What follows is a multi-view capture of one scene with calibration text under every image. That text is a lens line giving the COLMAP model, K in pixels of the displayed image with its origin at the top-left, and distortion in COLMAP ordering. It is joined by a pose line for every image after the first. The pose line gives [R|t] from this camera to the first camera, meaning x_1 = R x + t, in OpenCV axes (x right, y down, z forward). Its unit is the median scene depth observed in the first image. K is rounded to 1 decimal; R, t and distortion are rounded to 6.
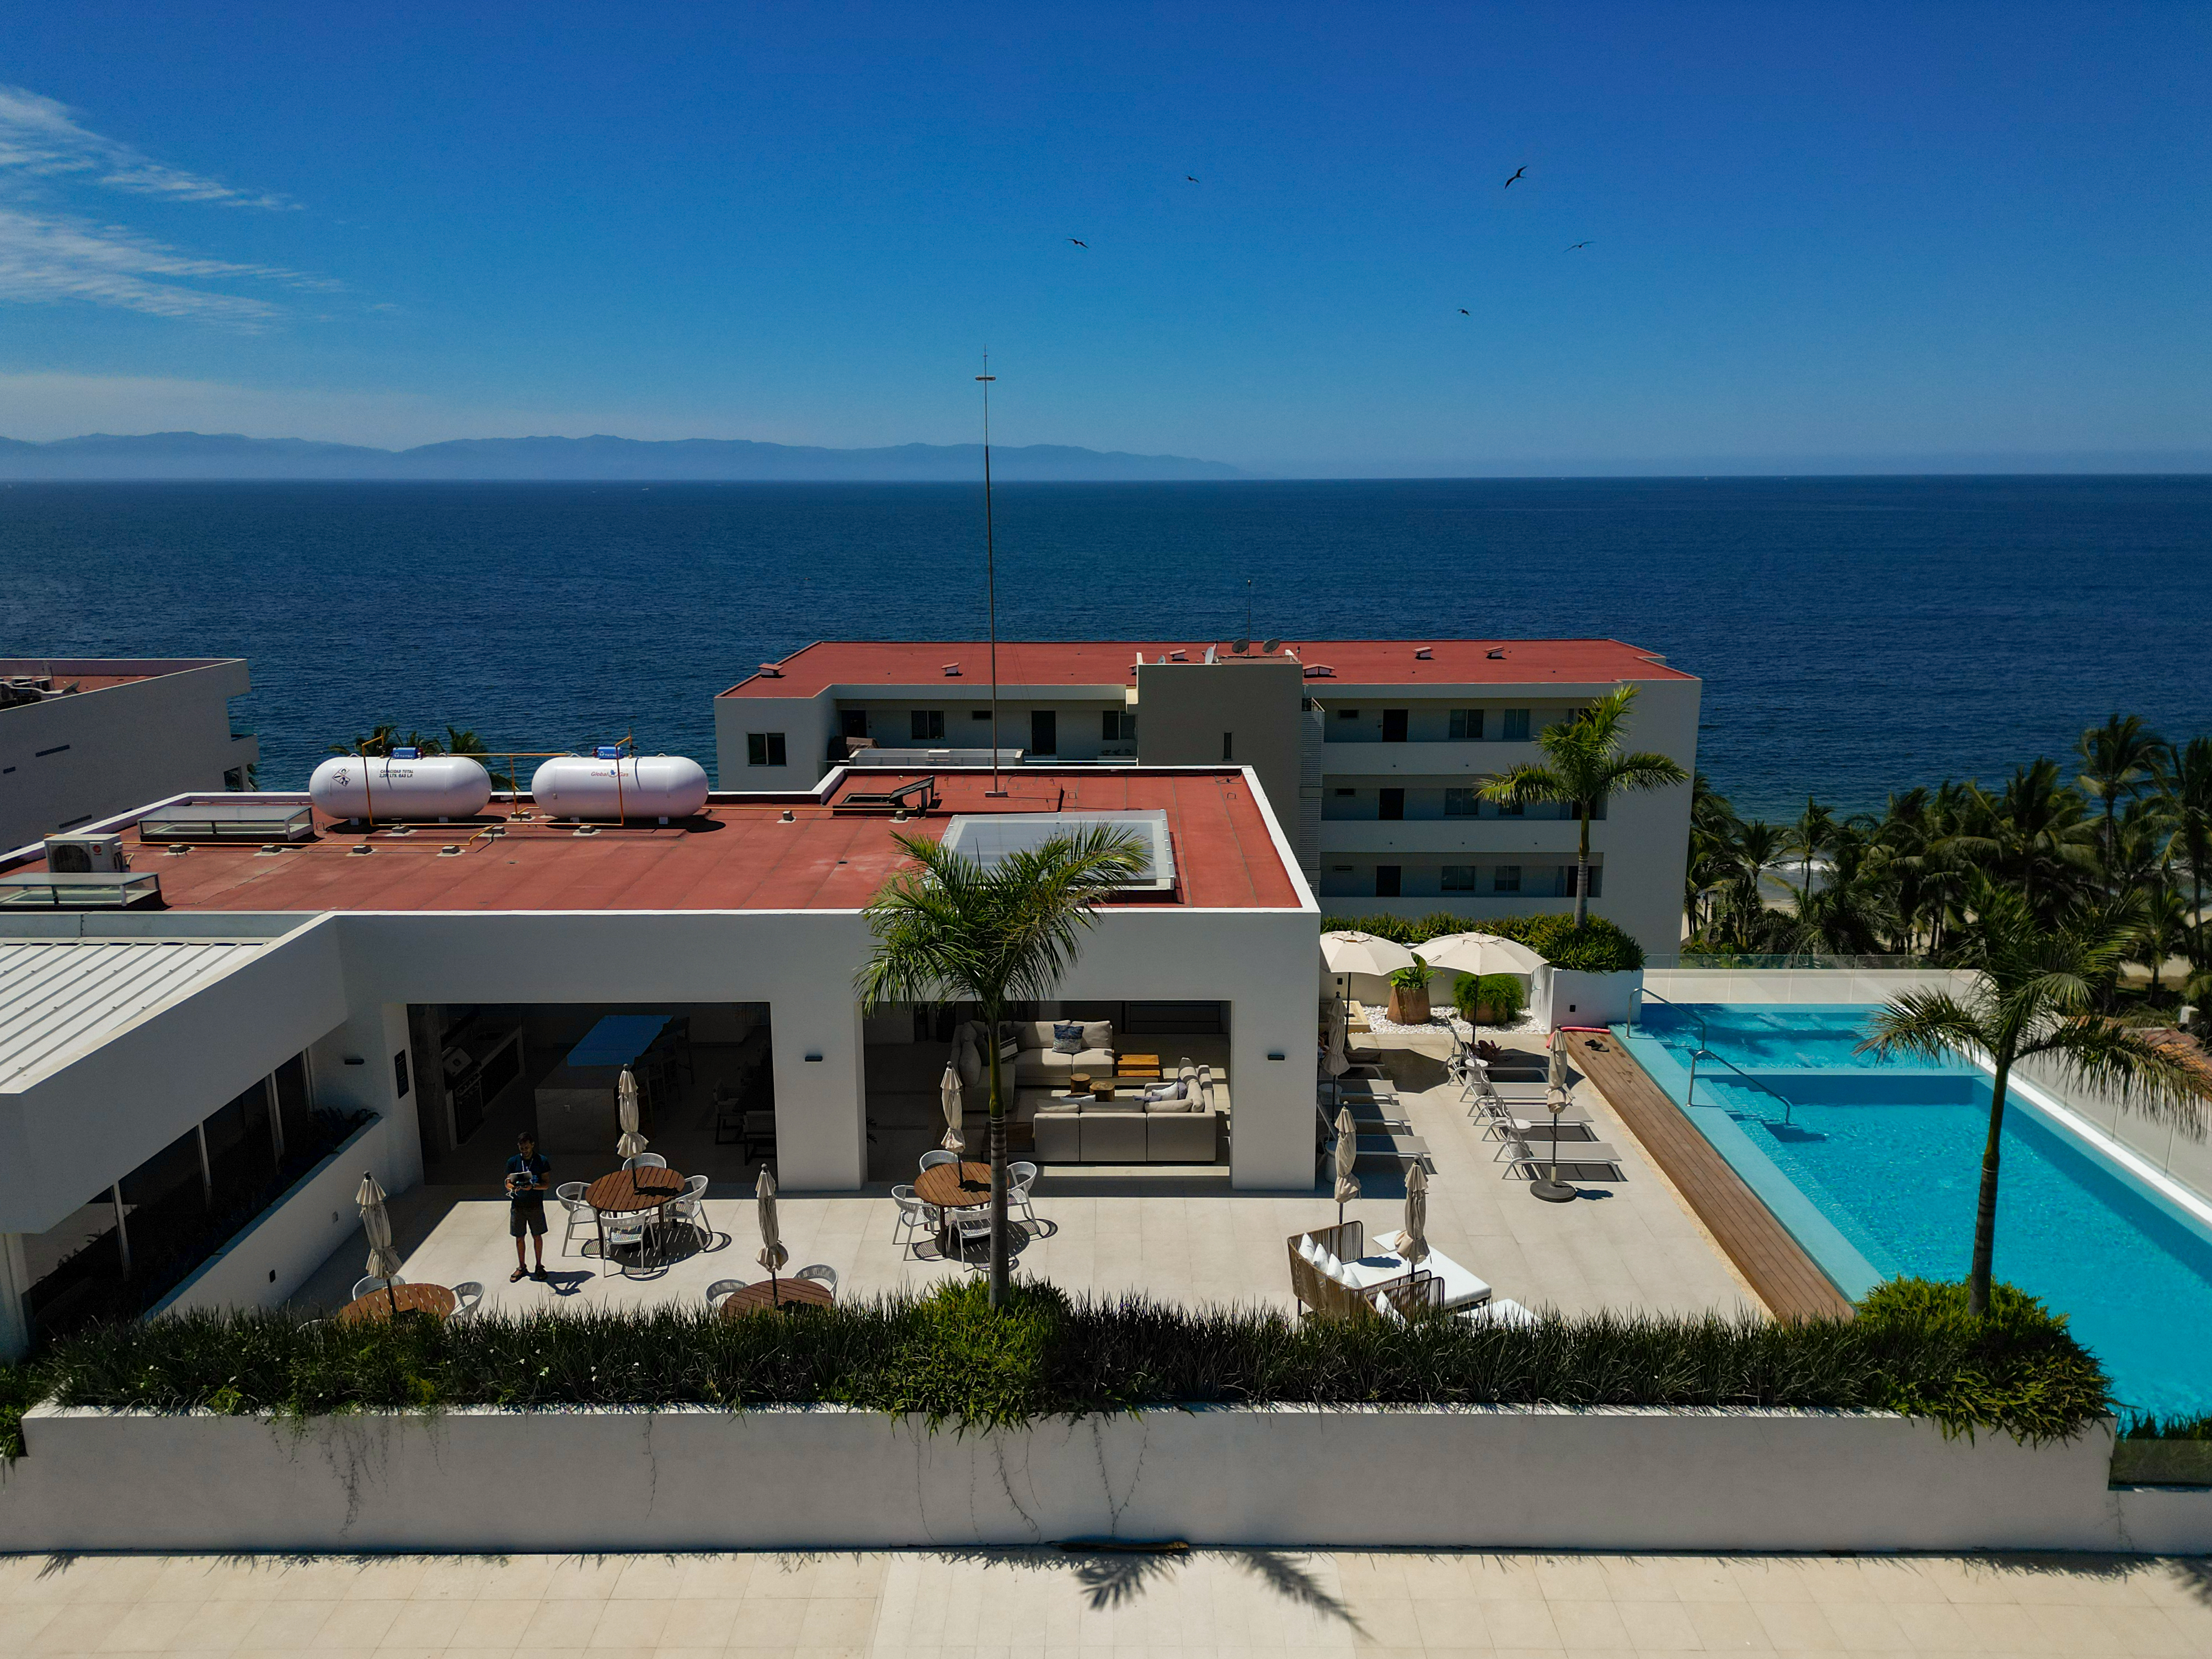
lens RADIAL K [[1555.7, 0, 1094.1], [0, 1555.7, 820.2], [0, 0, 1]] dist [0.087034, -0.083246]
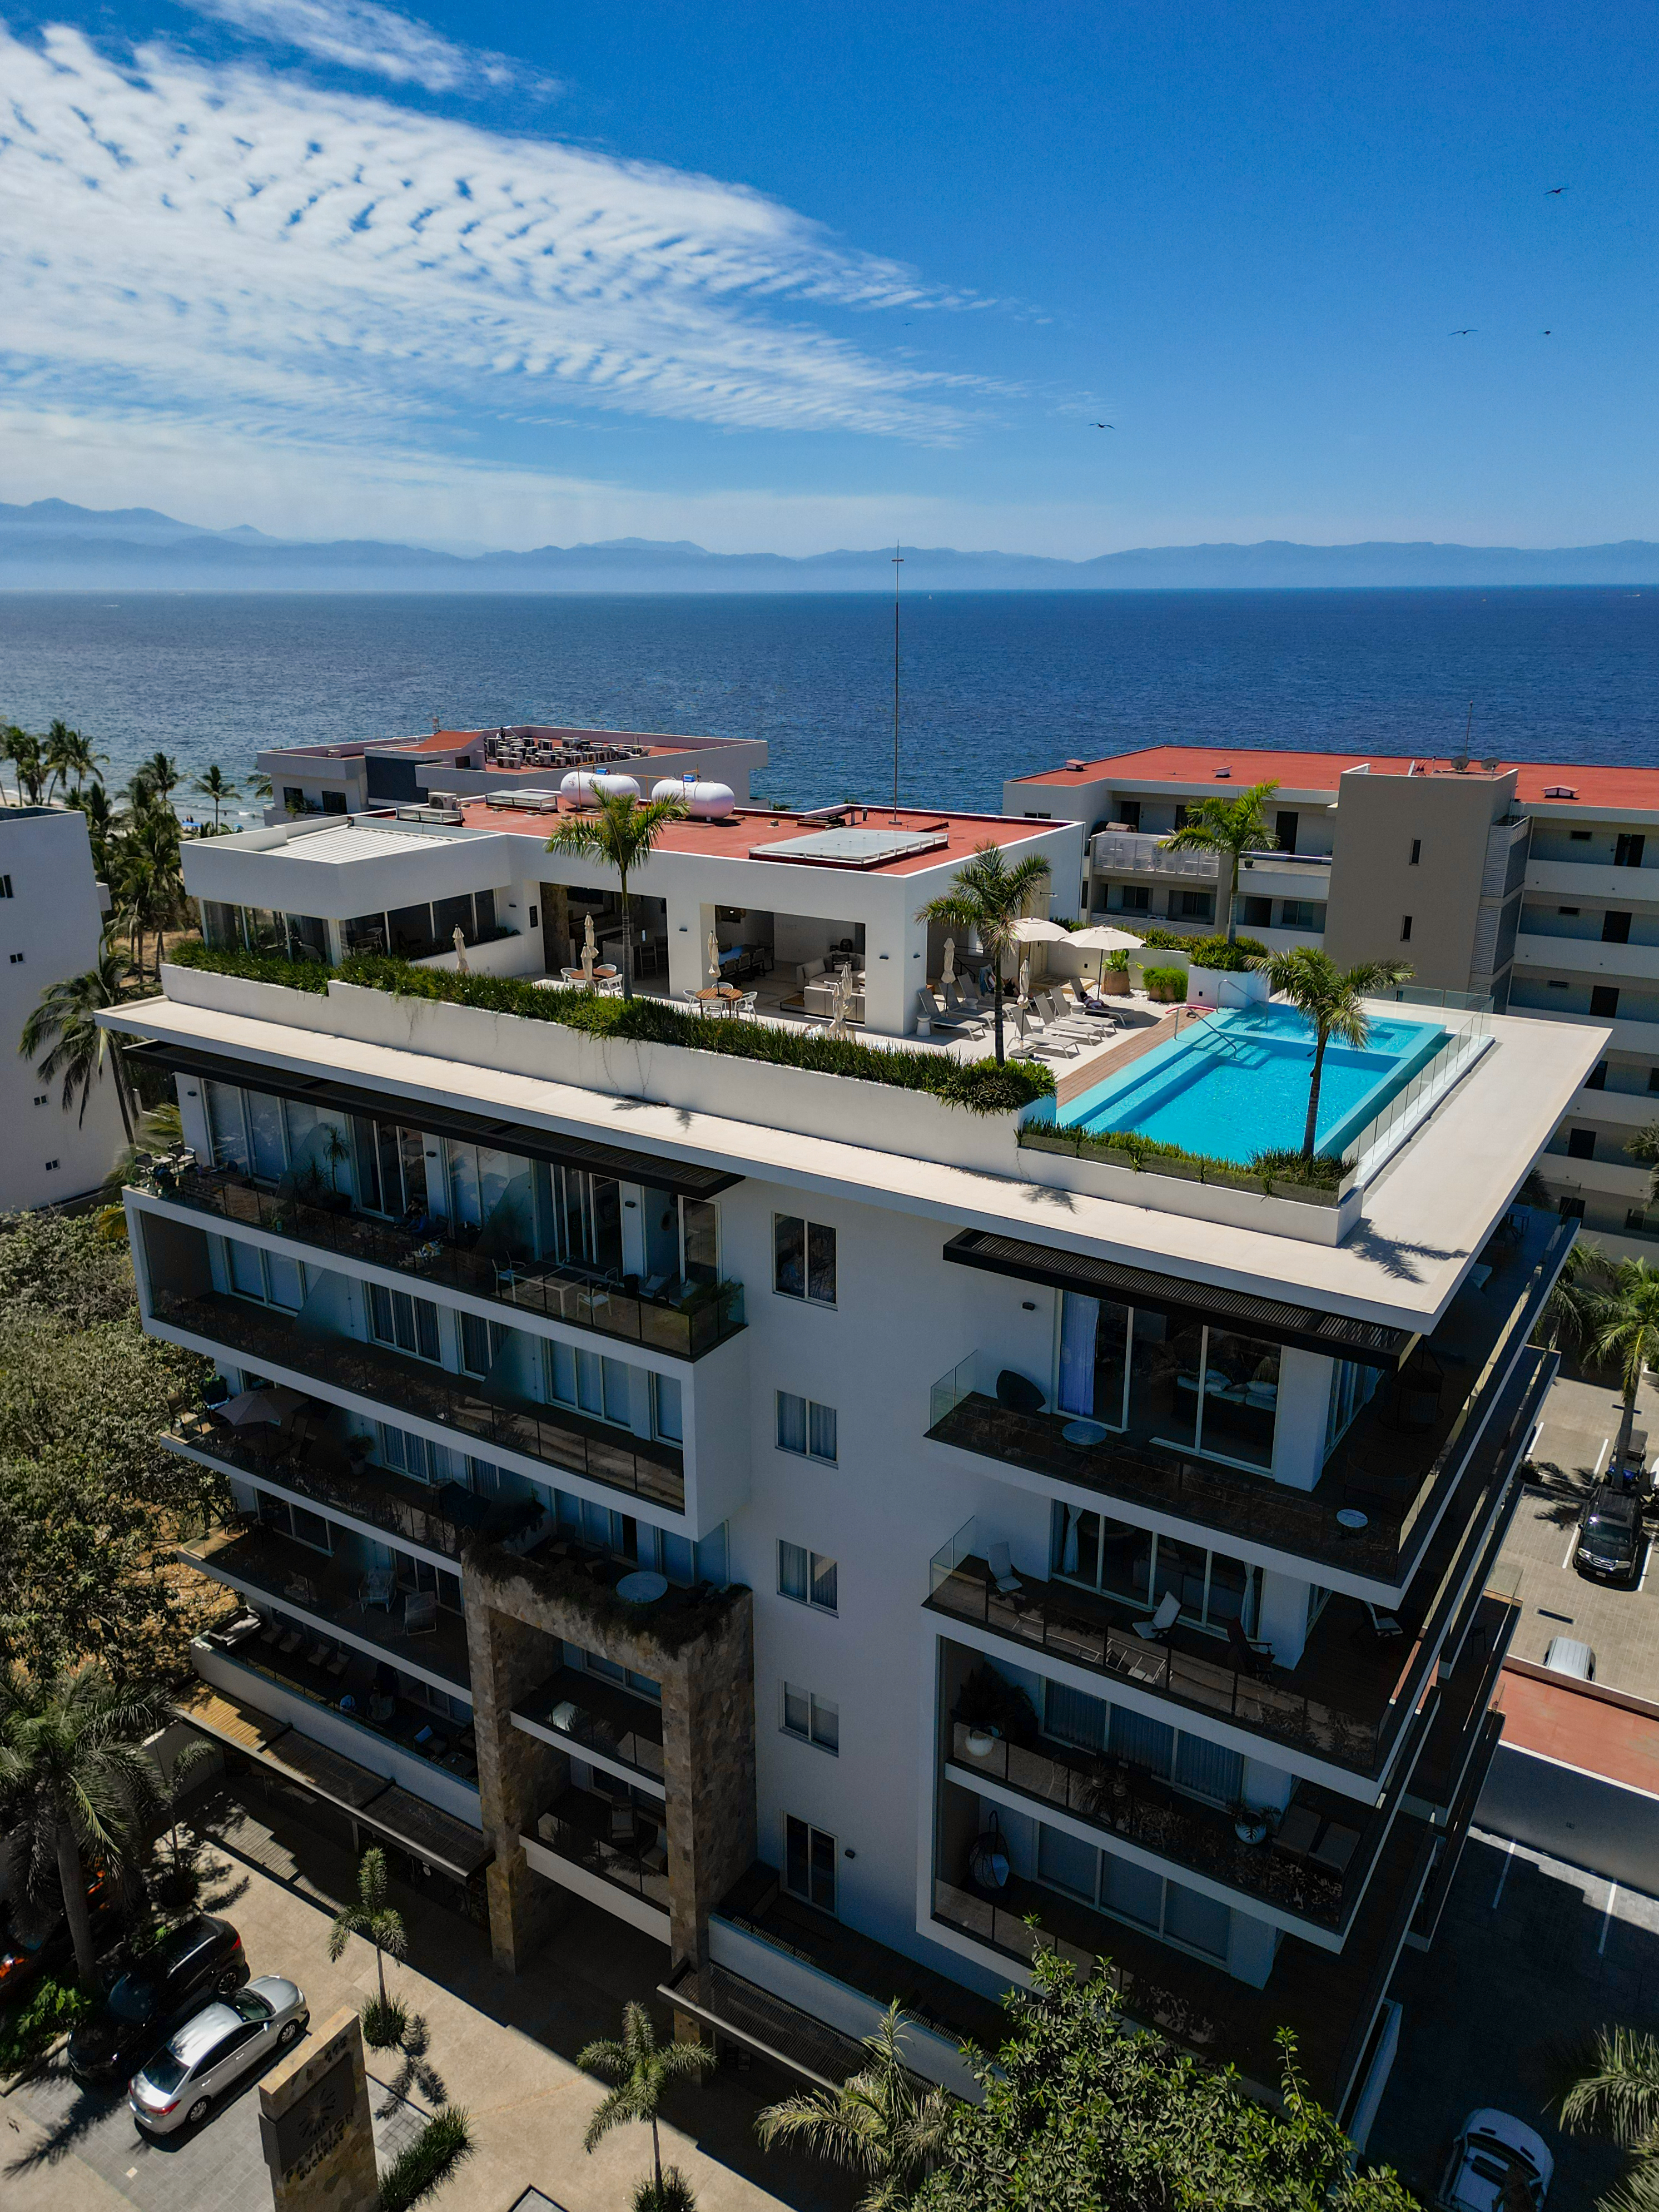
lens RADIAL K [[1555.4, 0, 829.5], [0, 1555.4, 1106.0], [0, 0, 1]] dist [0.087034, -0.083246]
pose [[0.849203, 0.168662, -0.500407, 0.791062], [-0.115451, 0.983996, 0.135732, 0.065554], [0.515291, -0.057491, 0.855085, -0.476034]]
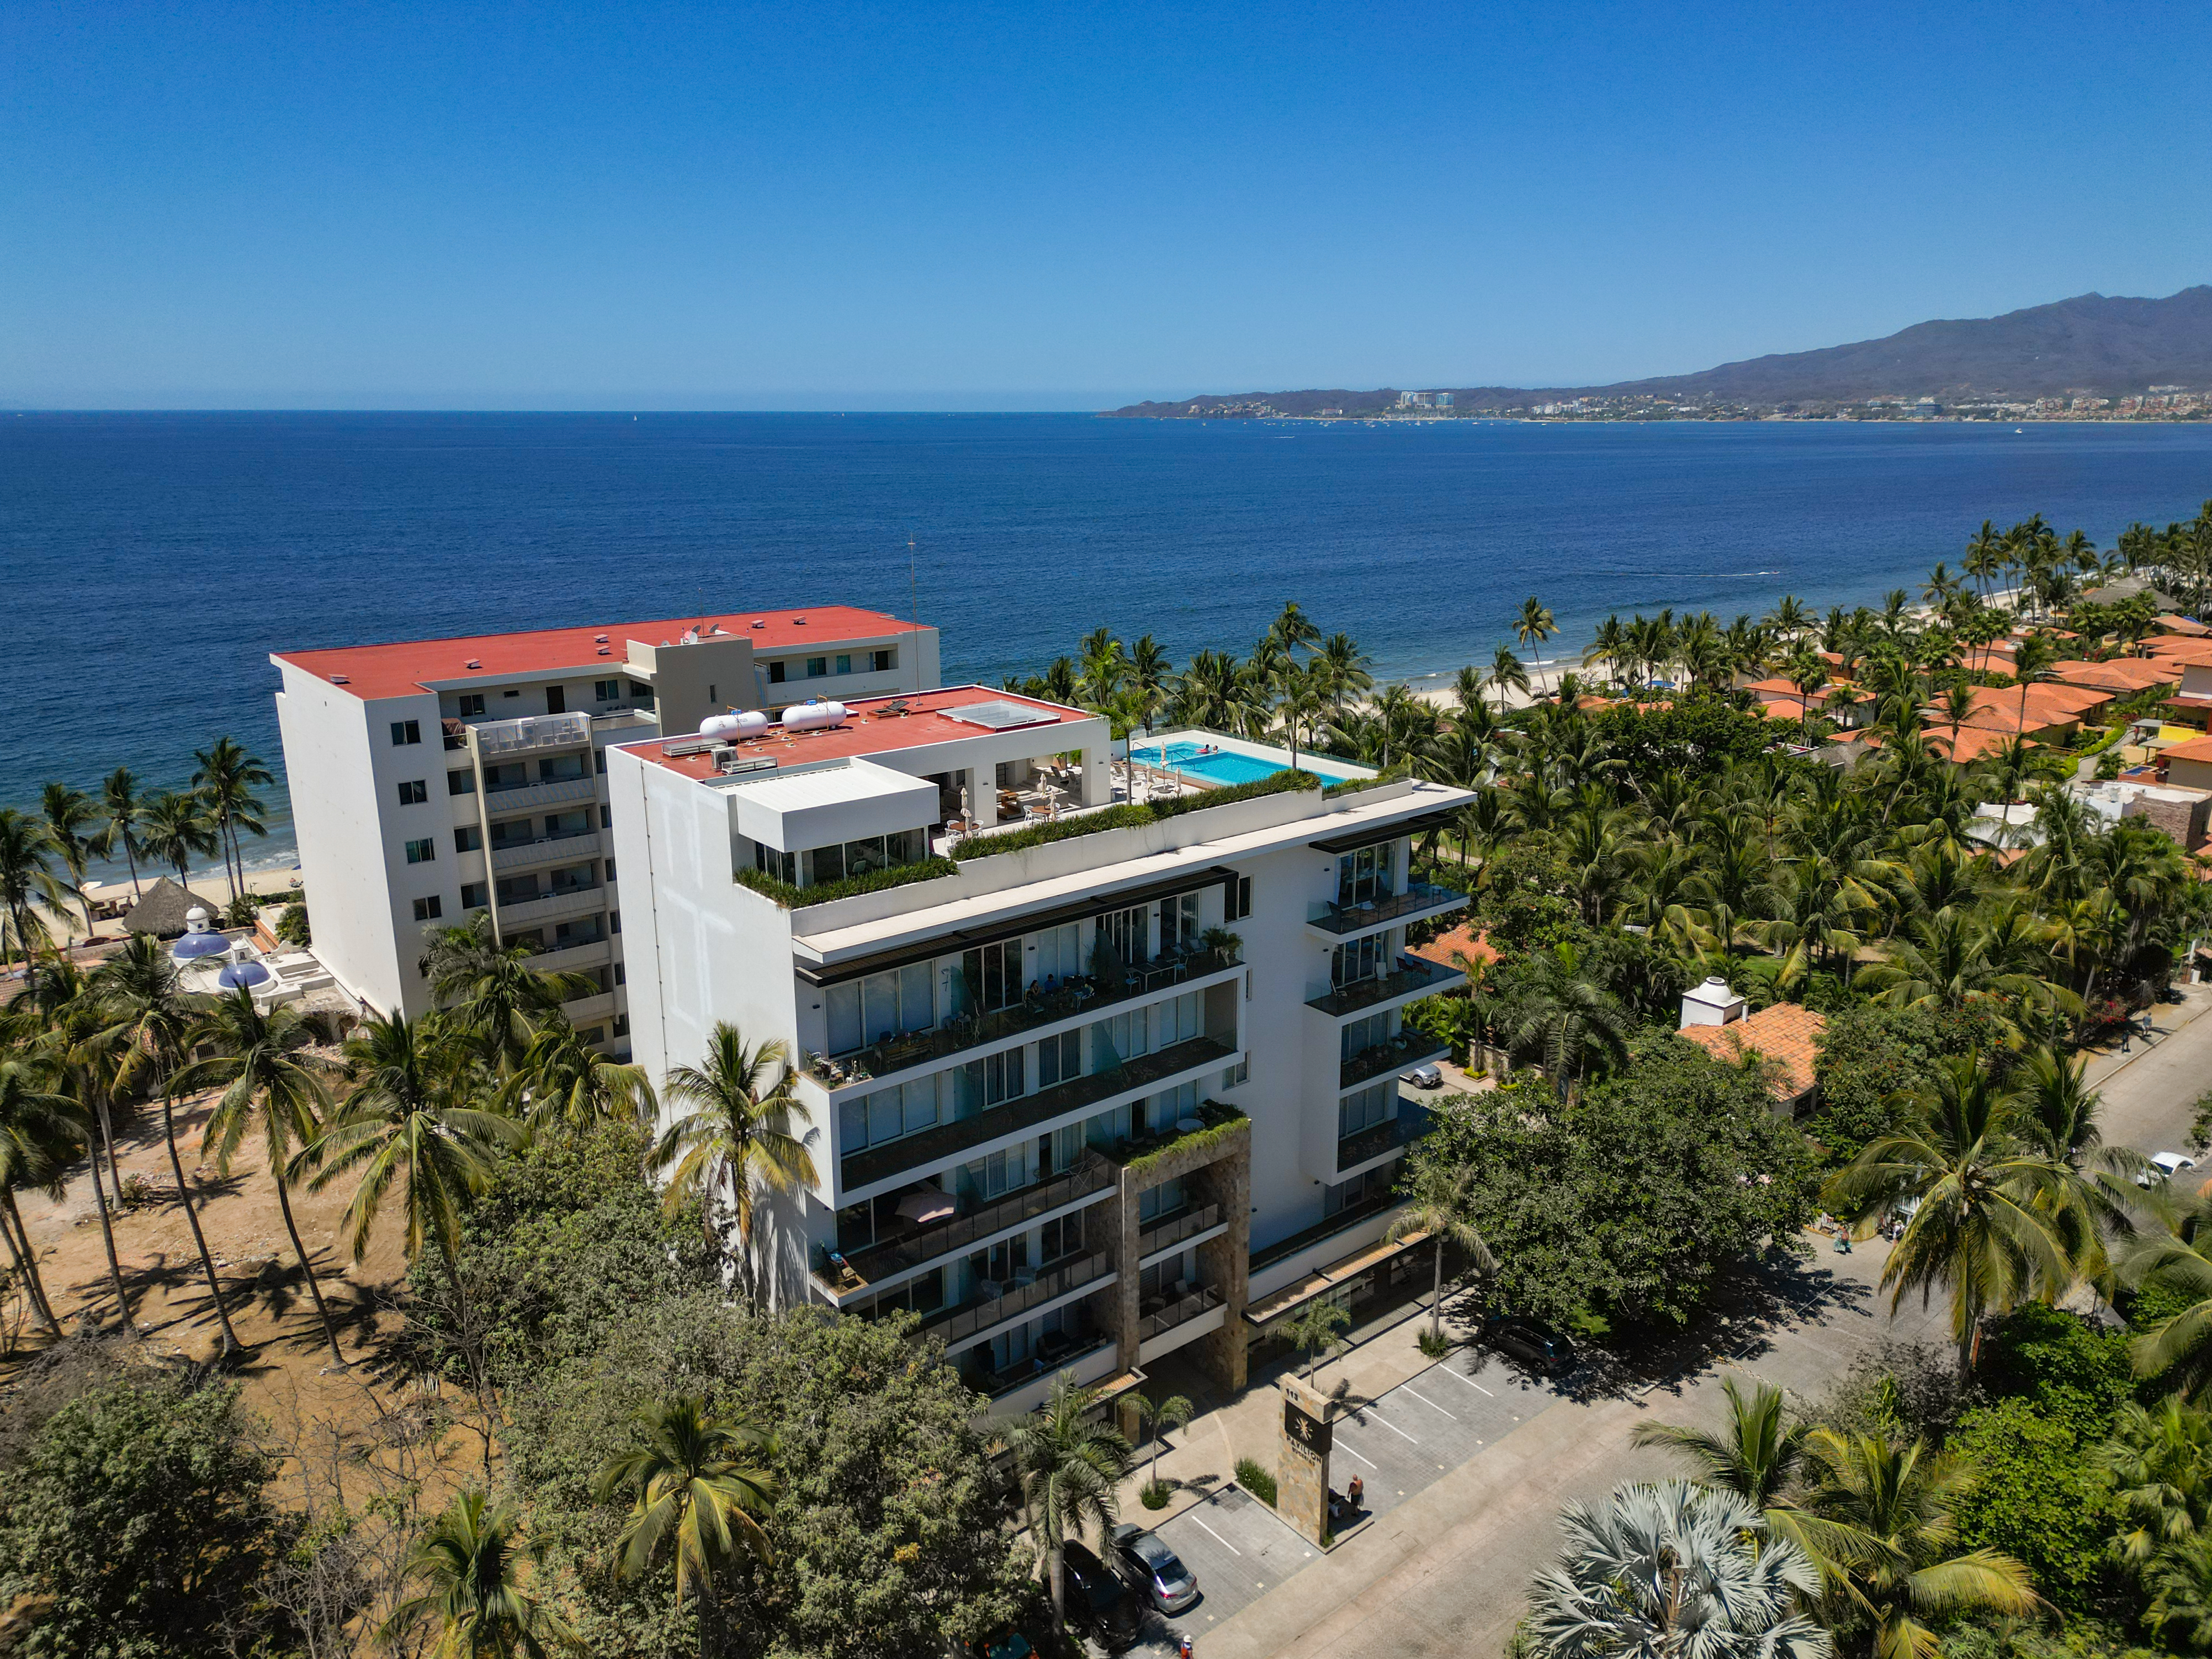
lens RADIAL K [[1566.5, 0, 1098.5], [0, 1566.5, 828.8], [0, 0, 1]] dist [0.094797, -0.095253]
pose [[0.772011, -0.165160, 0.613776, -1.524710], [0.138408, 0.986160, 0.091274, -0.010711], [-0.620356, 0.014487, 0.784187, -1.247537]]
